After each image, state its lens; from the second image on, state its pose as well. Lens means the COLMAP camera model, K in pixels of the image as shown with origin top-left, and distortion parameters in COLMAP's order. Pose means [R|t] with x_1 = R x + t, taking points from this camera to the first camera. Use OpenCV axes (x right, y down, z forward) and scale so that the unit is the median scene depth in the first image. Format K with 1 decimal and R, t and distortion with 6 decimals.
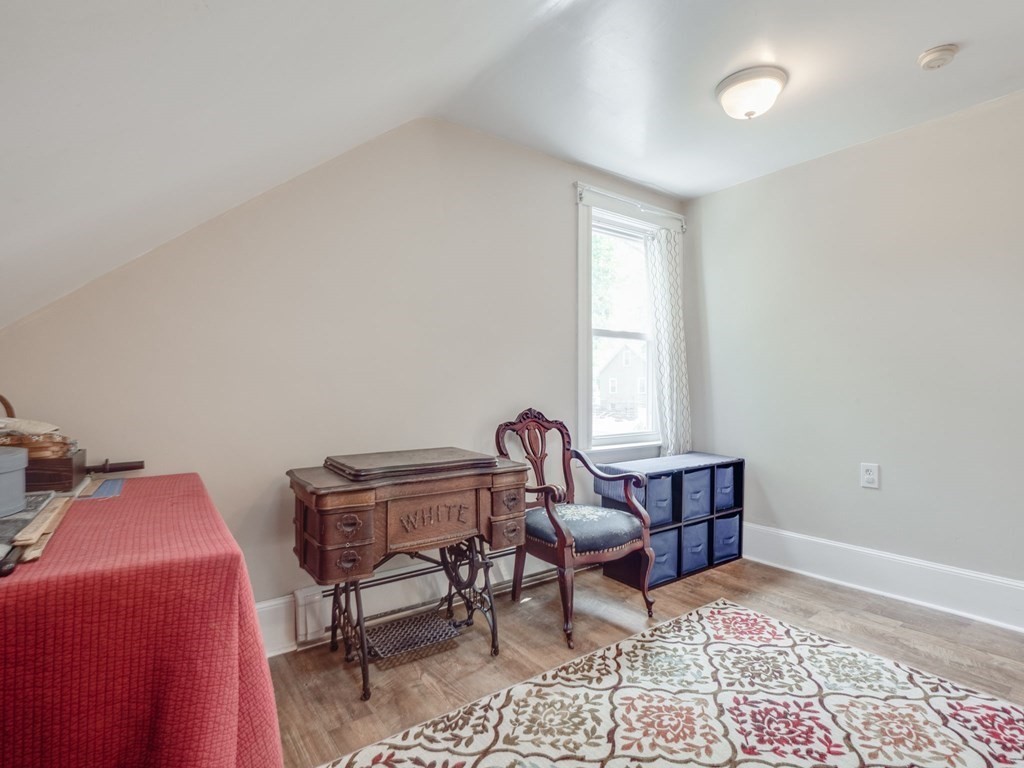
lens RADIAL K [[498.5, 0, 515.1], [0, 498.5, 385.6], [0, 0, 1]] dist [-0.020337, -0.000288]
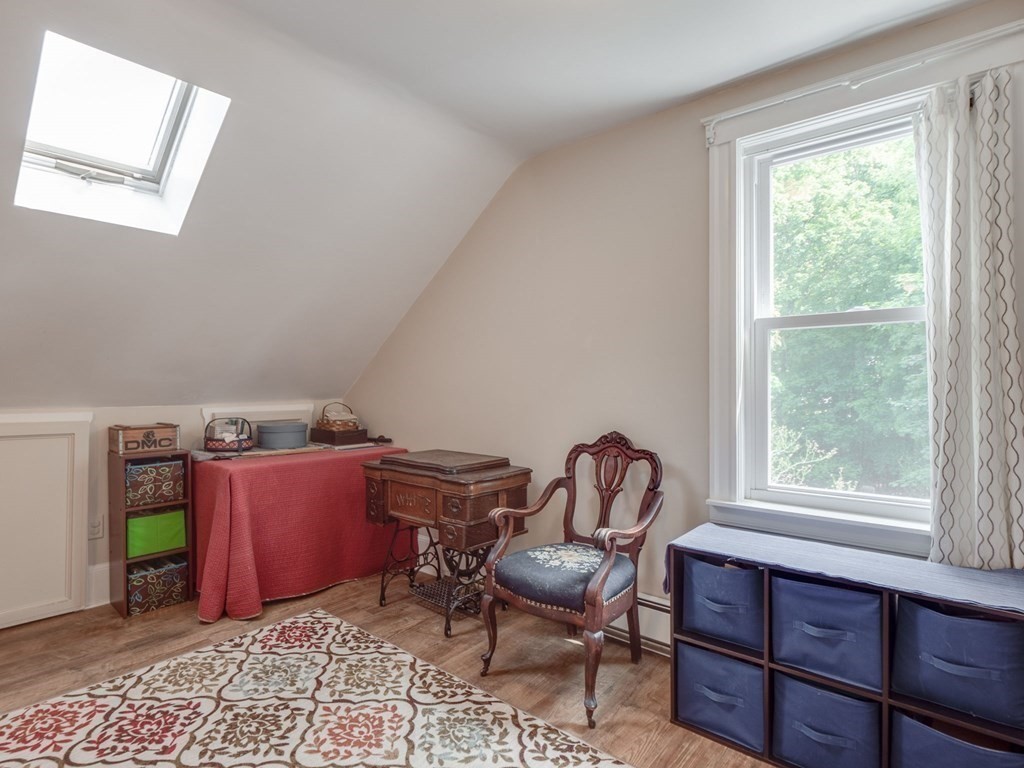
lens RADIAL K [[537.5, 0, 515.8], [0, 537.5, 384.1], [0, 0, 1]] dist [0.001100, -0.000959]
pose [[0.258164, -0.010396, -0.966045, 1.363553], [-0.006370, 0.999902, -0.012463, -0.034213], [0.966080, 0.009372, 0.258073, 0.928114]]
